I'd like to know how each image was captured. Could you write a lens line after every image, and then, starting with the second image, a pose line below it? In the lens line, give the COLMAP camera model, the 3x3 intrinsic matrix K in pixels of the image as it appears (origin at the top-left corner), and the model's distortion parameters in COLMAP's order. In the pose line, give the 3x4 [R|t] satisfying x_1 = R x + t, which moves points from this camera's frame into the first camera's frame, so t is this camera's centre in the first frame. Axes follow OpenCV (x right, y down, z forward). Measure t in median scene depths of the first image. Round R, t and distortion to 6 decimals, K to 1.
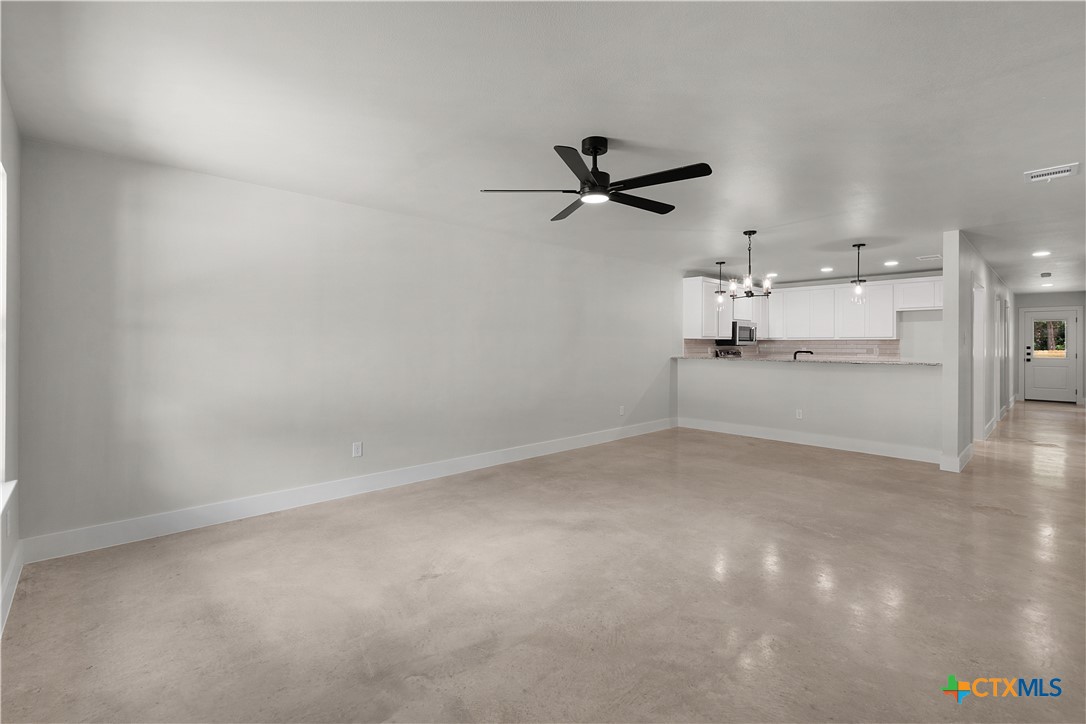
lens RADIAL K [[485.9, 0, 541.8], [0, 485.9, 352.8], [0, 0, 1]] dist [-0.000299, -0.000596]
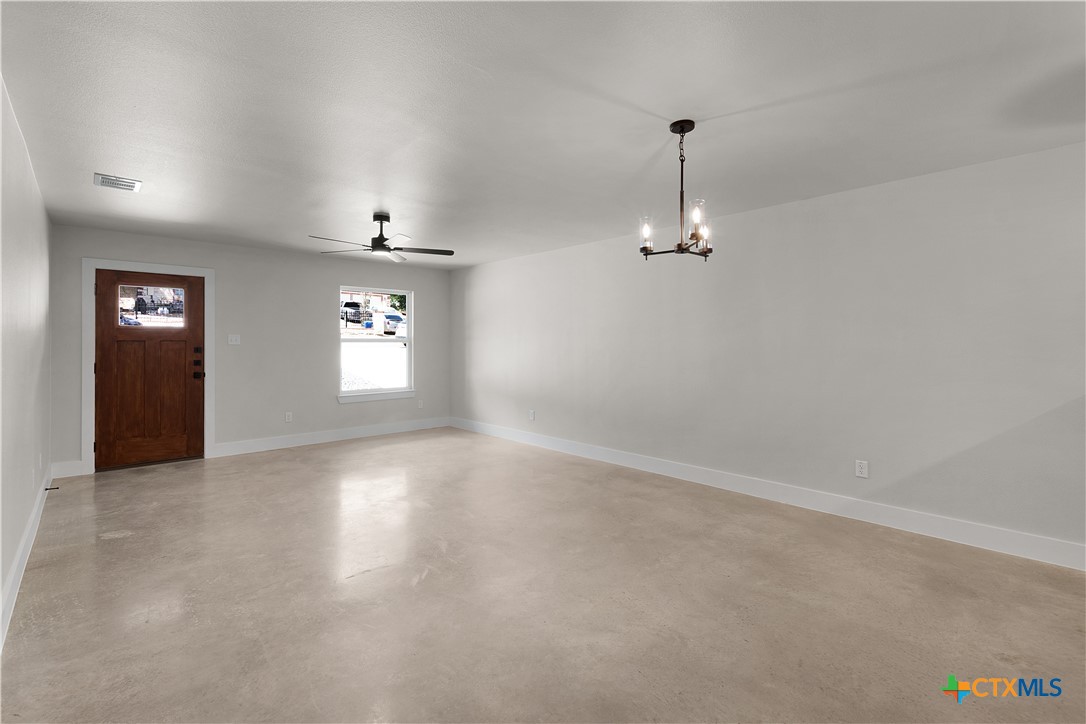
lens RADIAL K [[485.8, 0, 541.0], [0, 485.8, 346.9], [0, 0, 1]] dist [-0.000849, -0.000590]
pose [[-0.005432, -0.000220, -0.999985, 1.437635], [-0.019998, 0.999800, -0.000111, -0.020523], [0.999785, 0.019997, -0.005435, 1.303730]]
